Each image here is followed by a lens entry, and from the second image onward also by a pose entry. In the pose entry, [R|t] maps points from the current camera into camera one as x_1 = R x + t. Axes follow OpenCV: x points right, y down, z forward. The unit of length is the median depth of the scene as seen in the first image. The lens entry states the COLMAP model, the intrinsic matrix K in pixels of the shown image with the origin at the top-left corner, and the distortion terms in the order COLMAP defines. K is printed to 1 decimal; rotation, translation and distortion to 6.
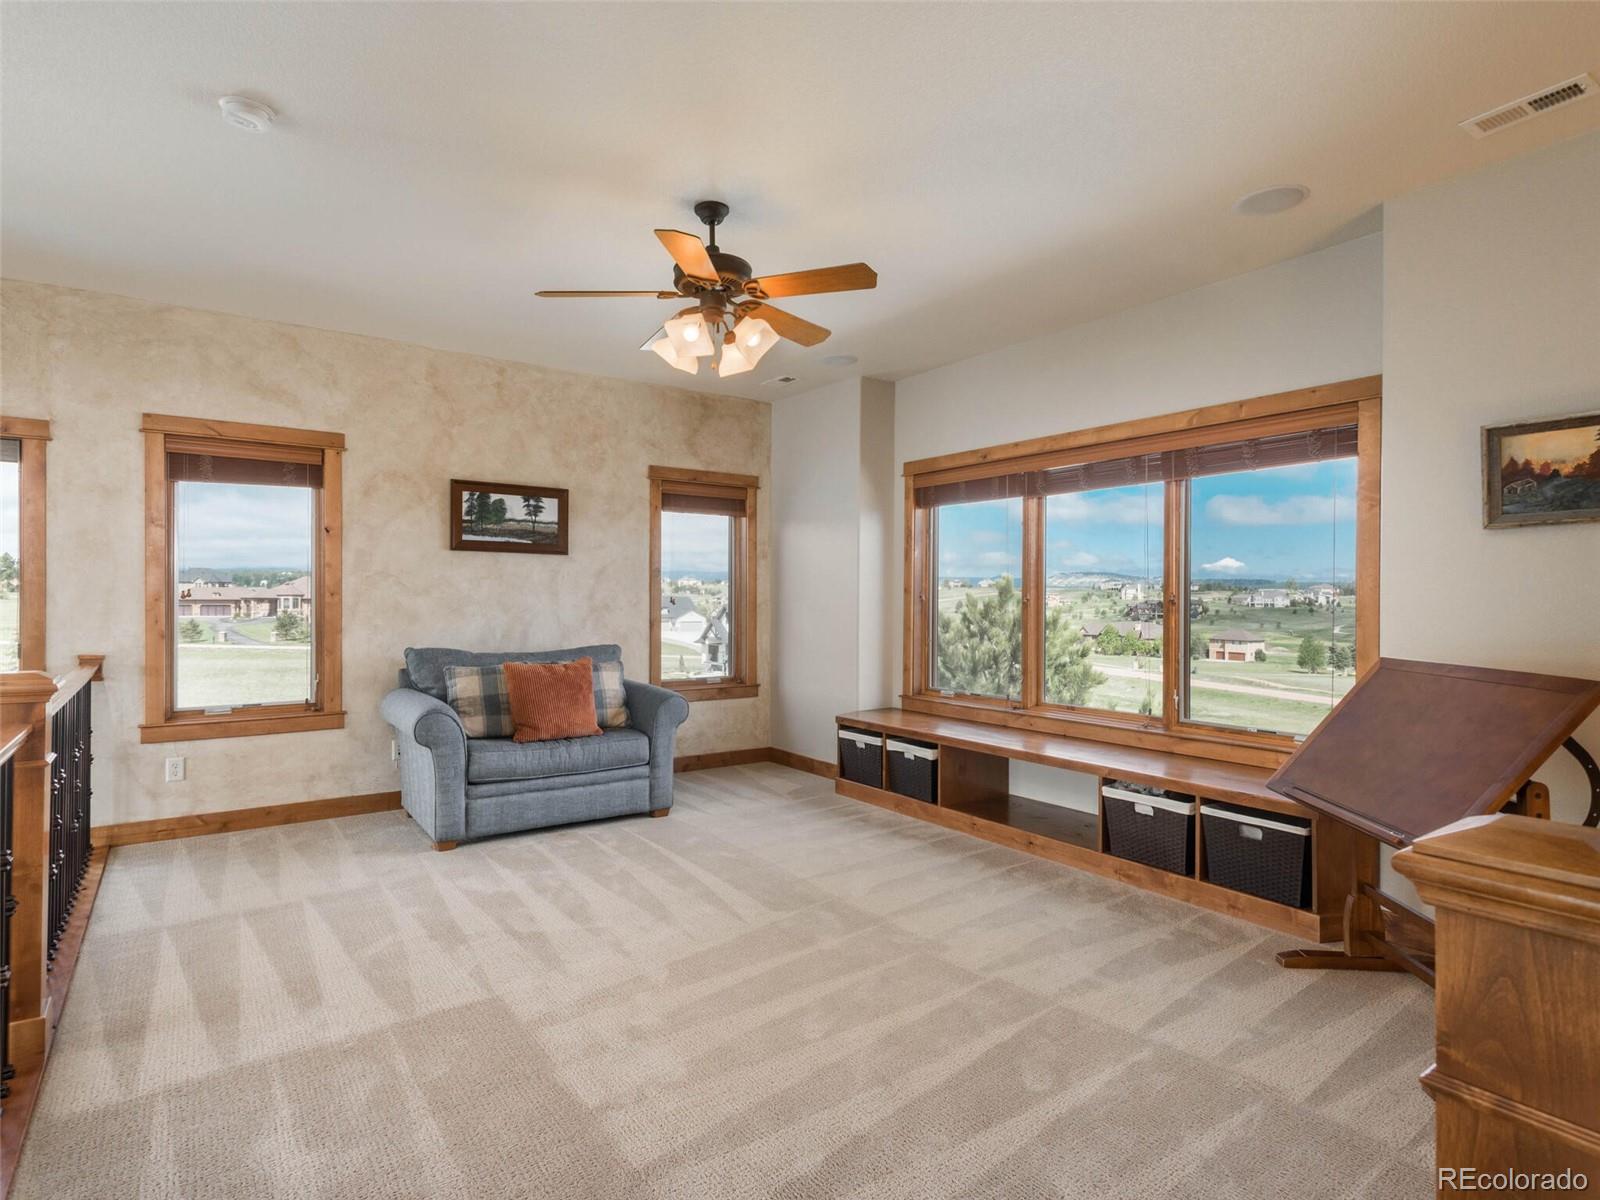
lens RADIAL K [[852.2, 0, 787.6], [0, 852.2, 599.5], [0, 0, 1]] dist [0.016024, -0.003579]
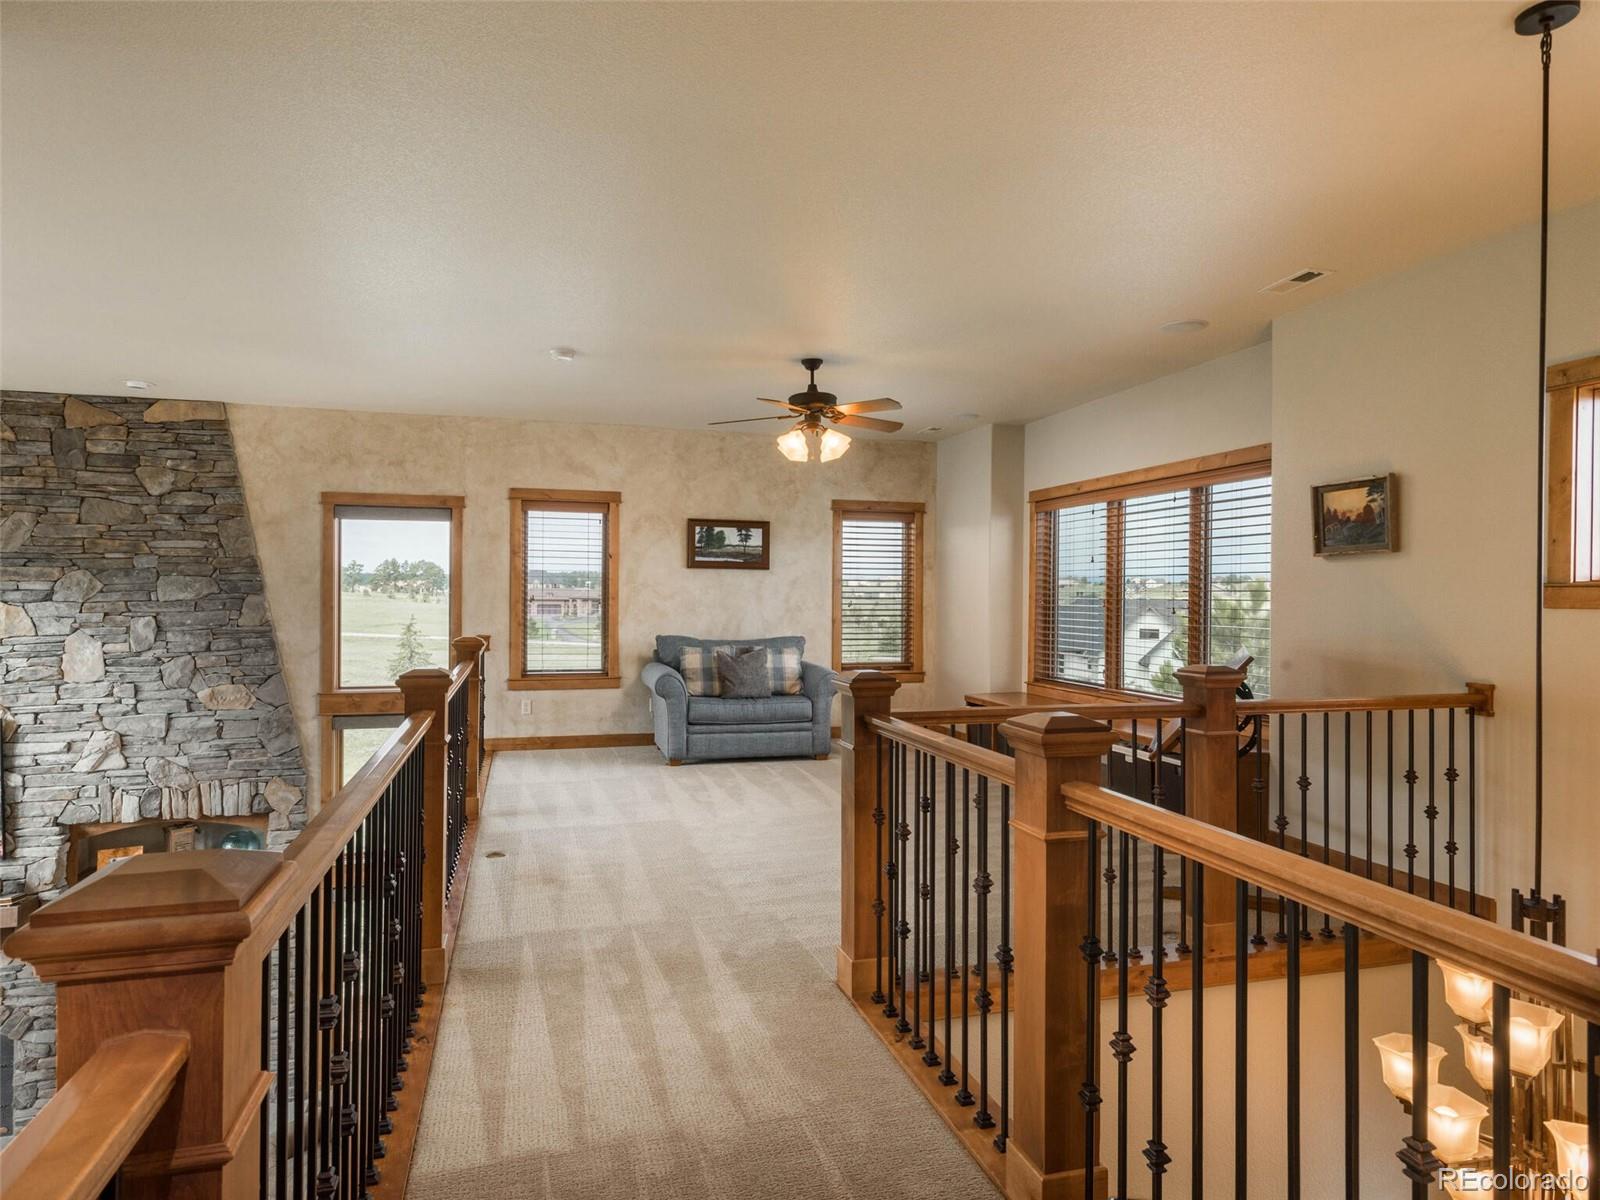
lens RADIAL K [[957.2, 0, 798.2], [0, 957.2, 596.6], [0, 0, 1]] dist [0.003870, 0.000098]
pose [[0.944577, 0.001965, -0.328284, 0.328106], [-0.003098, 0.999991, -0.002929, -0.005884], [0.328275, 0.003784, 0.944575, -0.485468]]
